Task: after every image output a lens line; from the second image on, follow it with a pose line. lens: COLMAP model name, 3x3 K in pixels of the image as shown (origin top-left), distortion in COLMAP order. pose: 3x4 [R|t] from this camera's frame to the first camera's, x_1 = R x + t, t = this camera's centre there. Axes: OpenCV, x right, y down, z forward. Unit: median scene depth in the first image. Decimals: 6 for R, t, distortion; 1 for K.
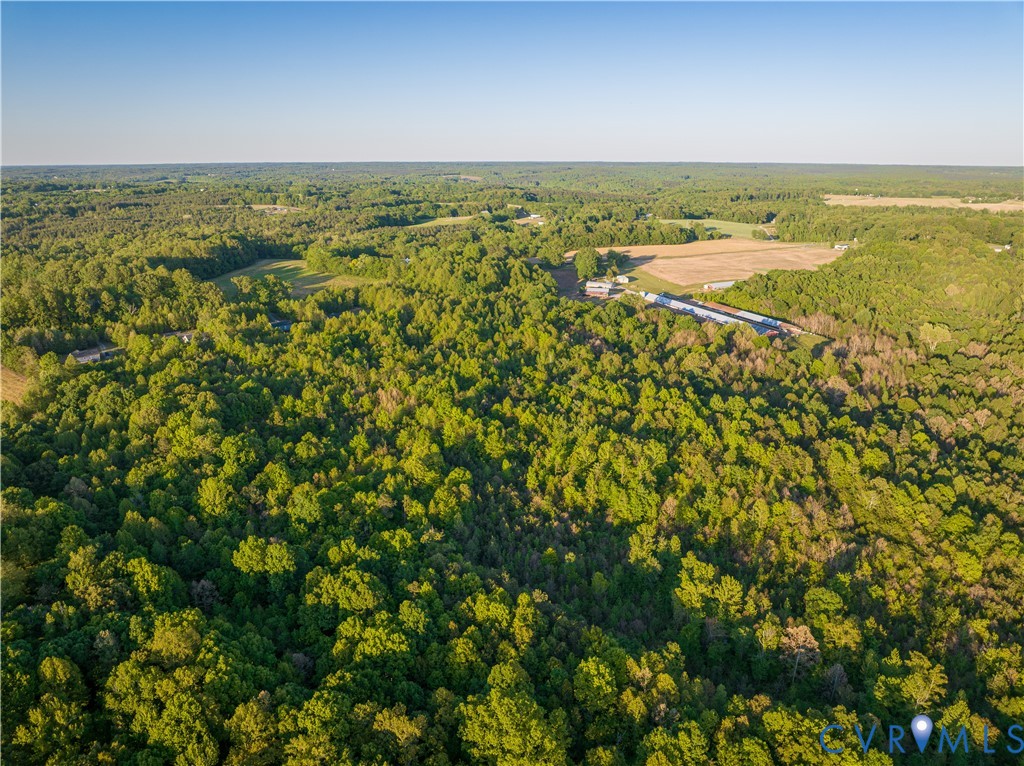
lens RADIAL K [[723.8, 0, 509.1], [0, 723.8, 381.3], [0, 0, 1]] dist [-0.036110, -0.000733]
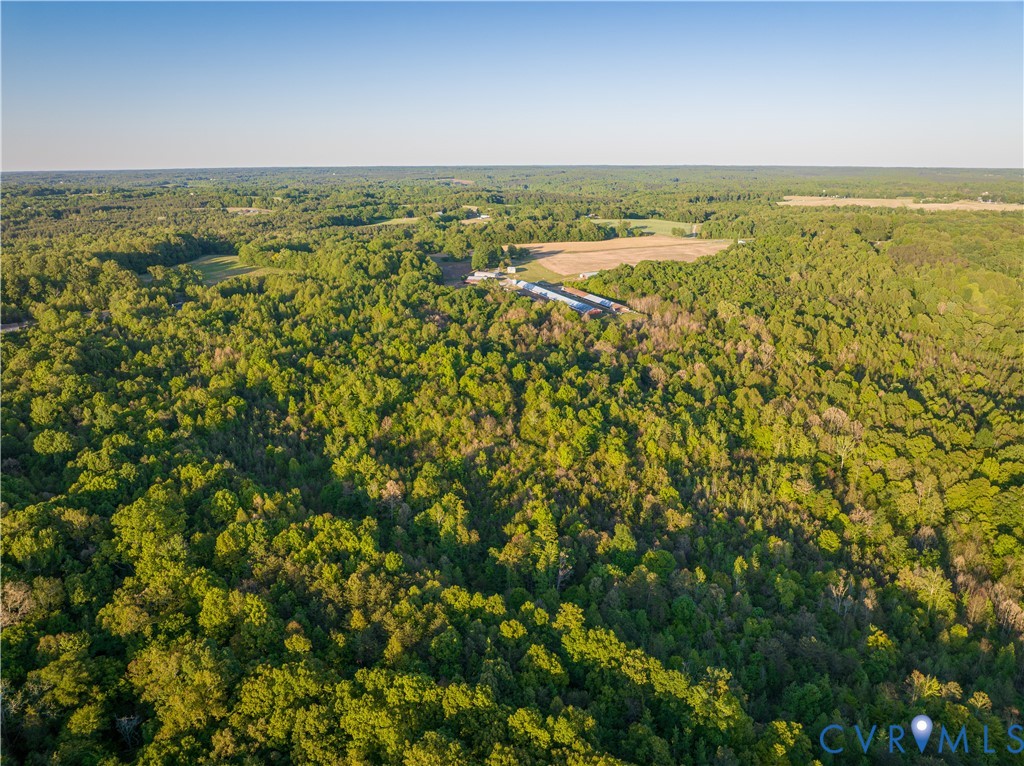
lens RADIAL K [[723.8, 0, 509.1], [0, 723.8, 381.3], [0, 0, 1]] dist [-0.036110, -0.000733]
pose [[0.999907, 0.000303, -0.013660, 0.155493], [-0.000371, 0.999988, -0.004925, 0.033806], [0.013658, 0.004929, 0.999895, -0.108956]]
